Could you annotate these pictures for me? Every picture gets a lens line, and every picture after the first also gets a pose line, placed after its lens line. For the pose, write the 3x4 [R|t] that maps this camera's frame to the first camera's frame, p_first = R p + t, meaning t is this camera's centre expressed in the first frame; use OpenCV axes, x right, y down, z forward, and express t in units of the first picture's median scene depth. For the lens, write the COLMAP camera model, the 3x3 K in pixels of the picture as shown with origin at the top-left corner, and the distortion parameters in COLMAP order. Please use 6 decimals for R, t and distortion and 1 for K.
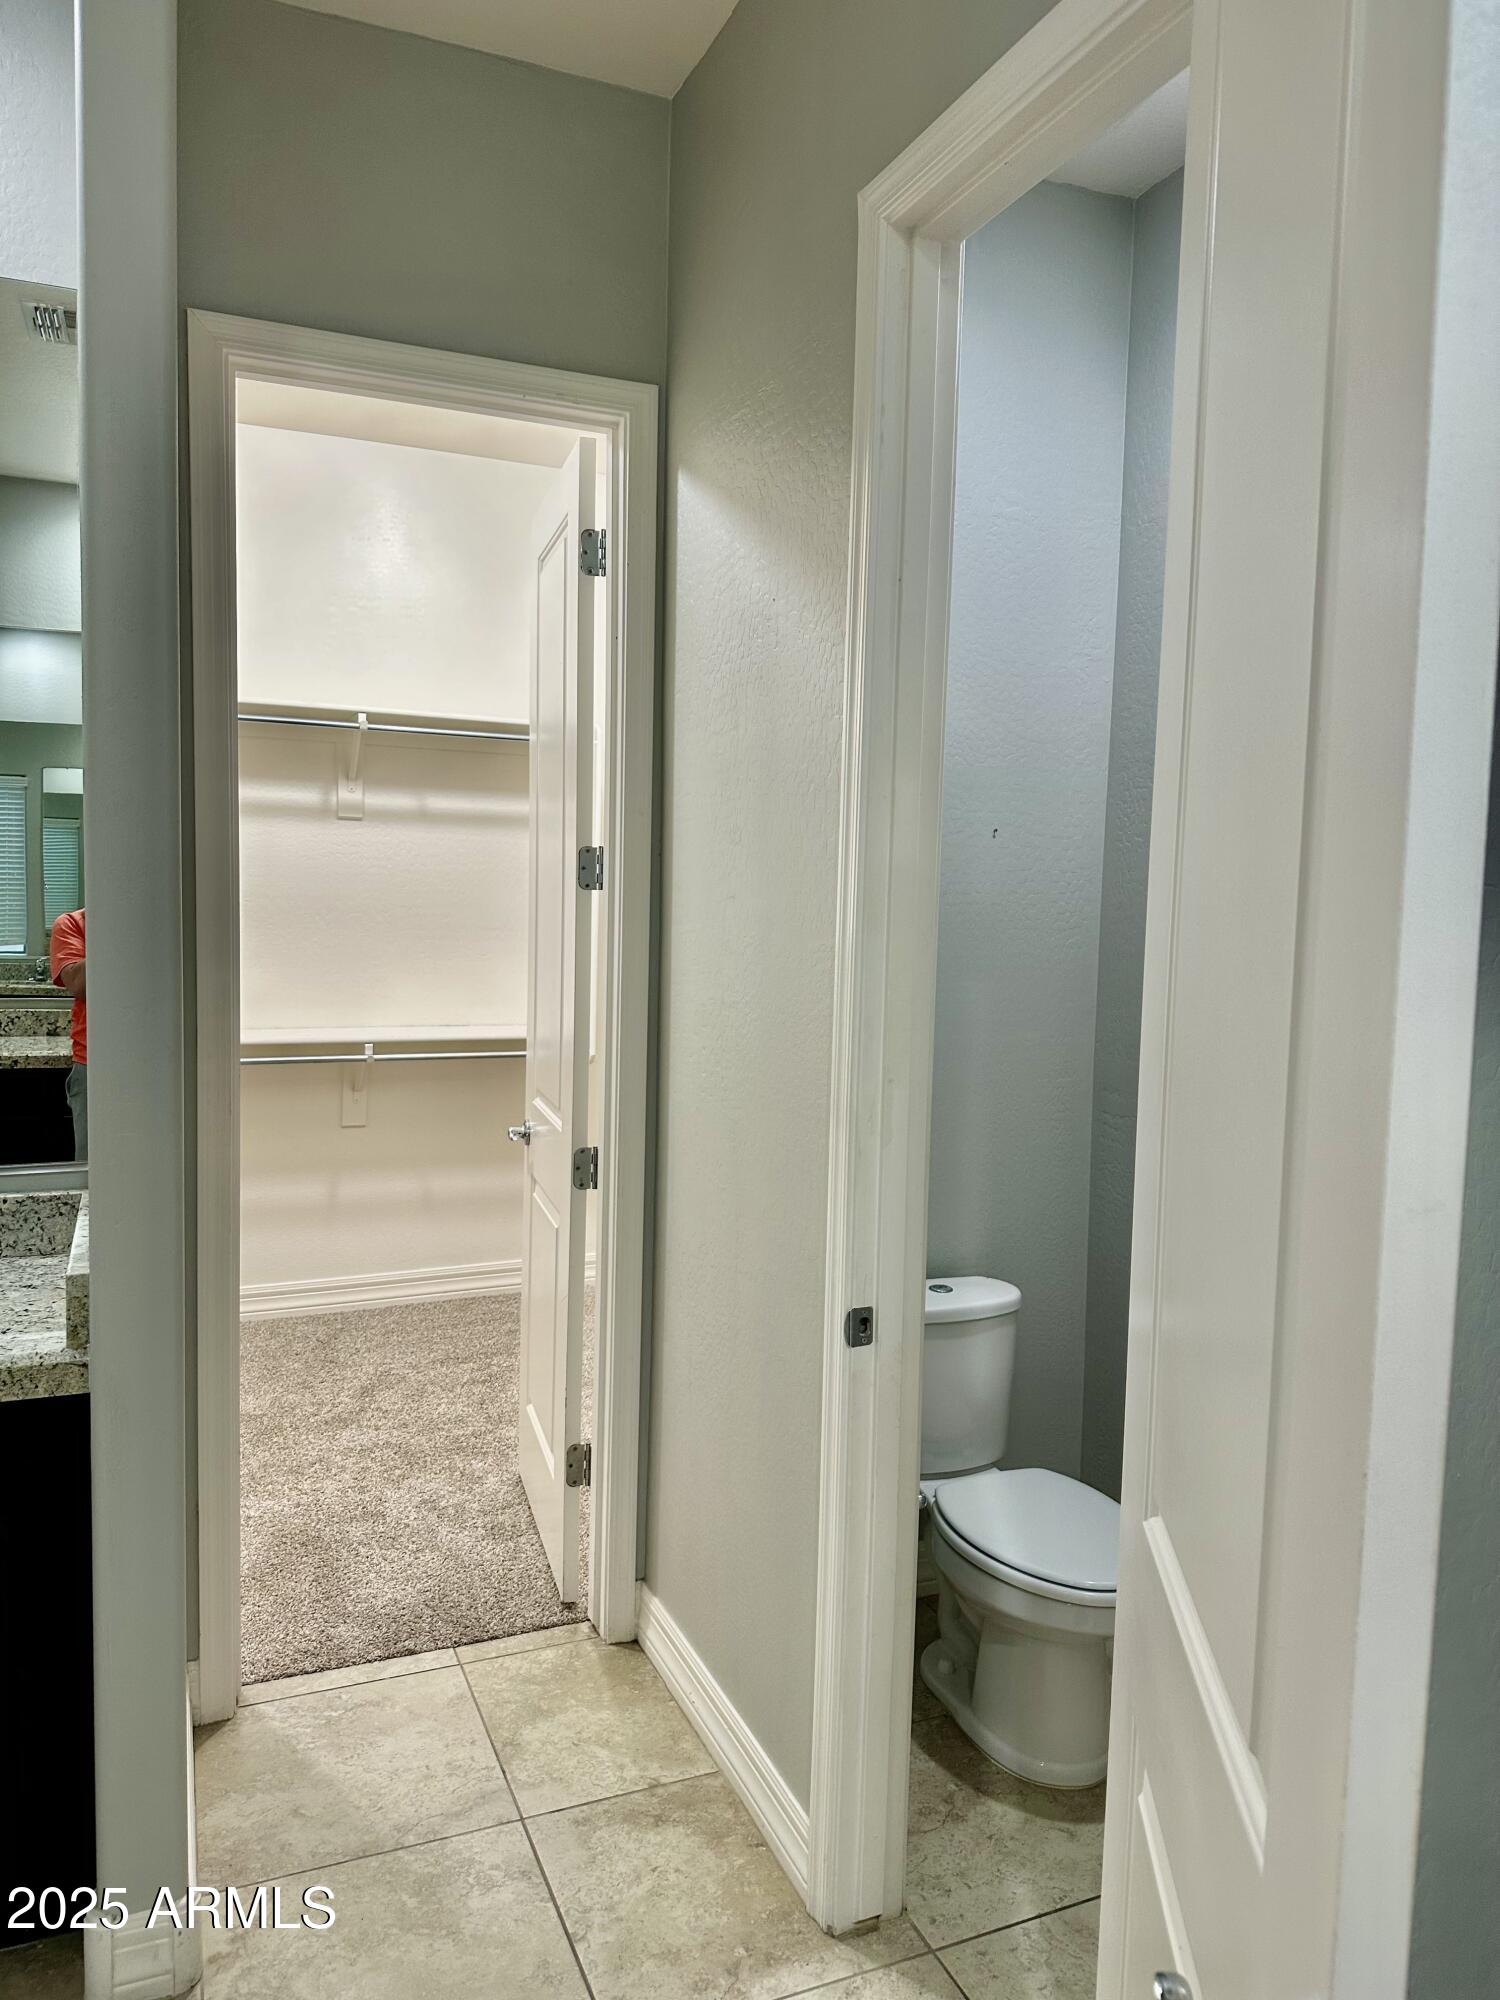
lens RADIAL K [[1399.6, 0, 750.0], [0, 1399.6, 1000.0], [0, 0, 1]] dist [0.136313, -0.174183]
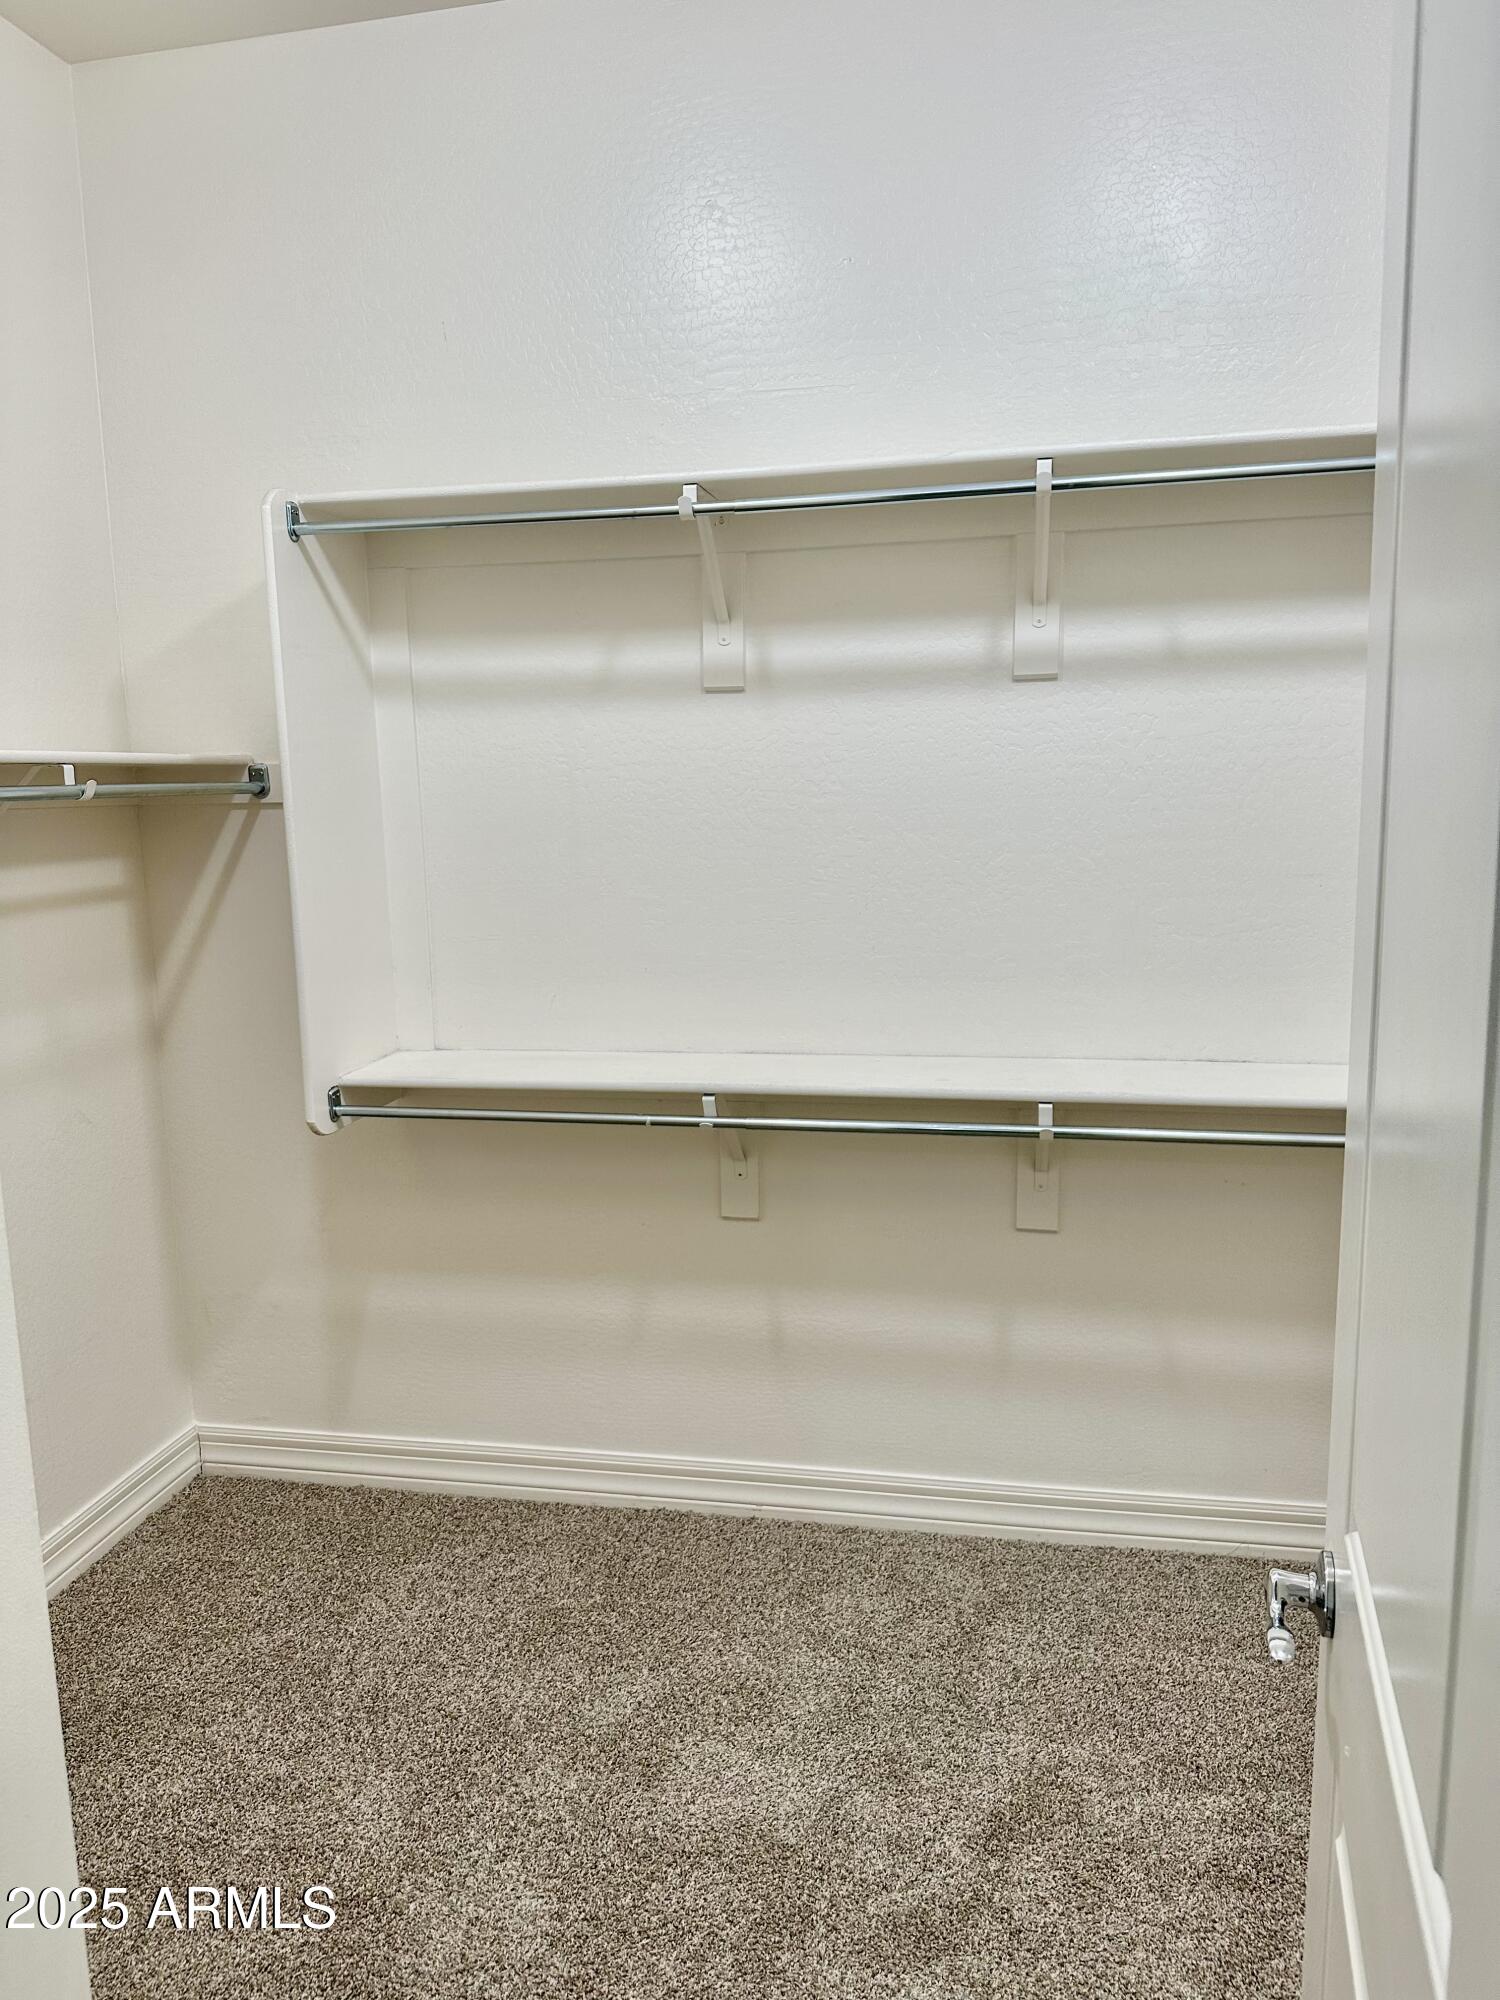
lens RADIAL K [[1399.6, 0, 750.0], [0, 1399.6, 1000.0], [0, 0, 1]] dist [0.136313, -0.174183]
pose [[0.822289, 0.051698, -0.566717, -0.058248], [0.013521, 0.993809, 0.110279, -0.066996], [0.568909, -0.098344, 0.816499, 0.483751]]
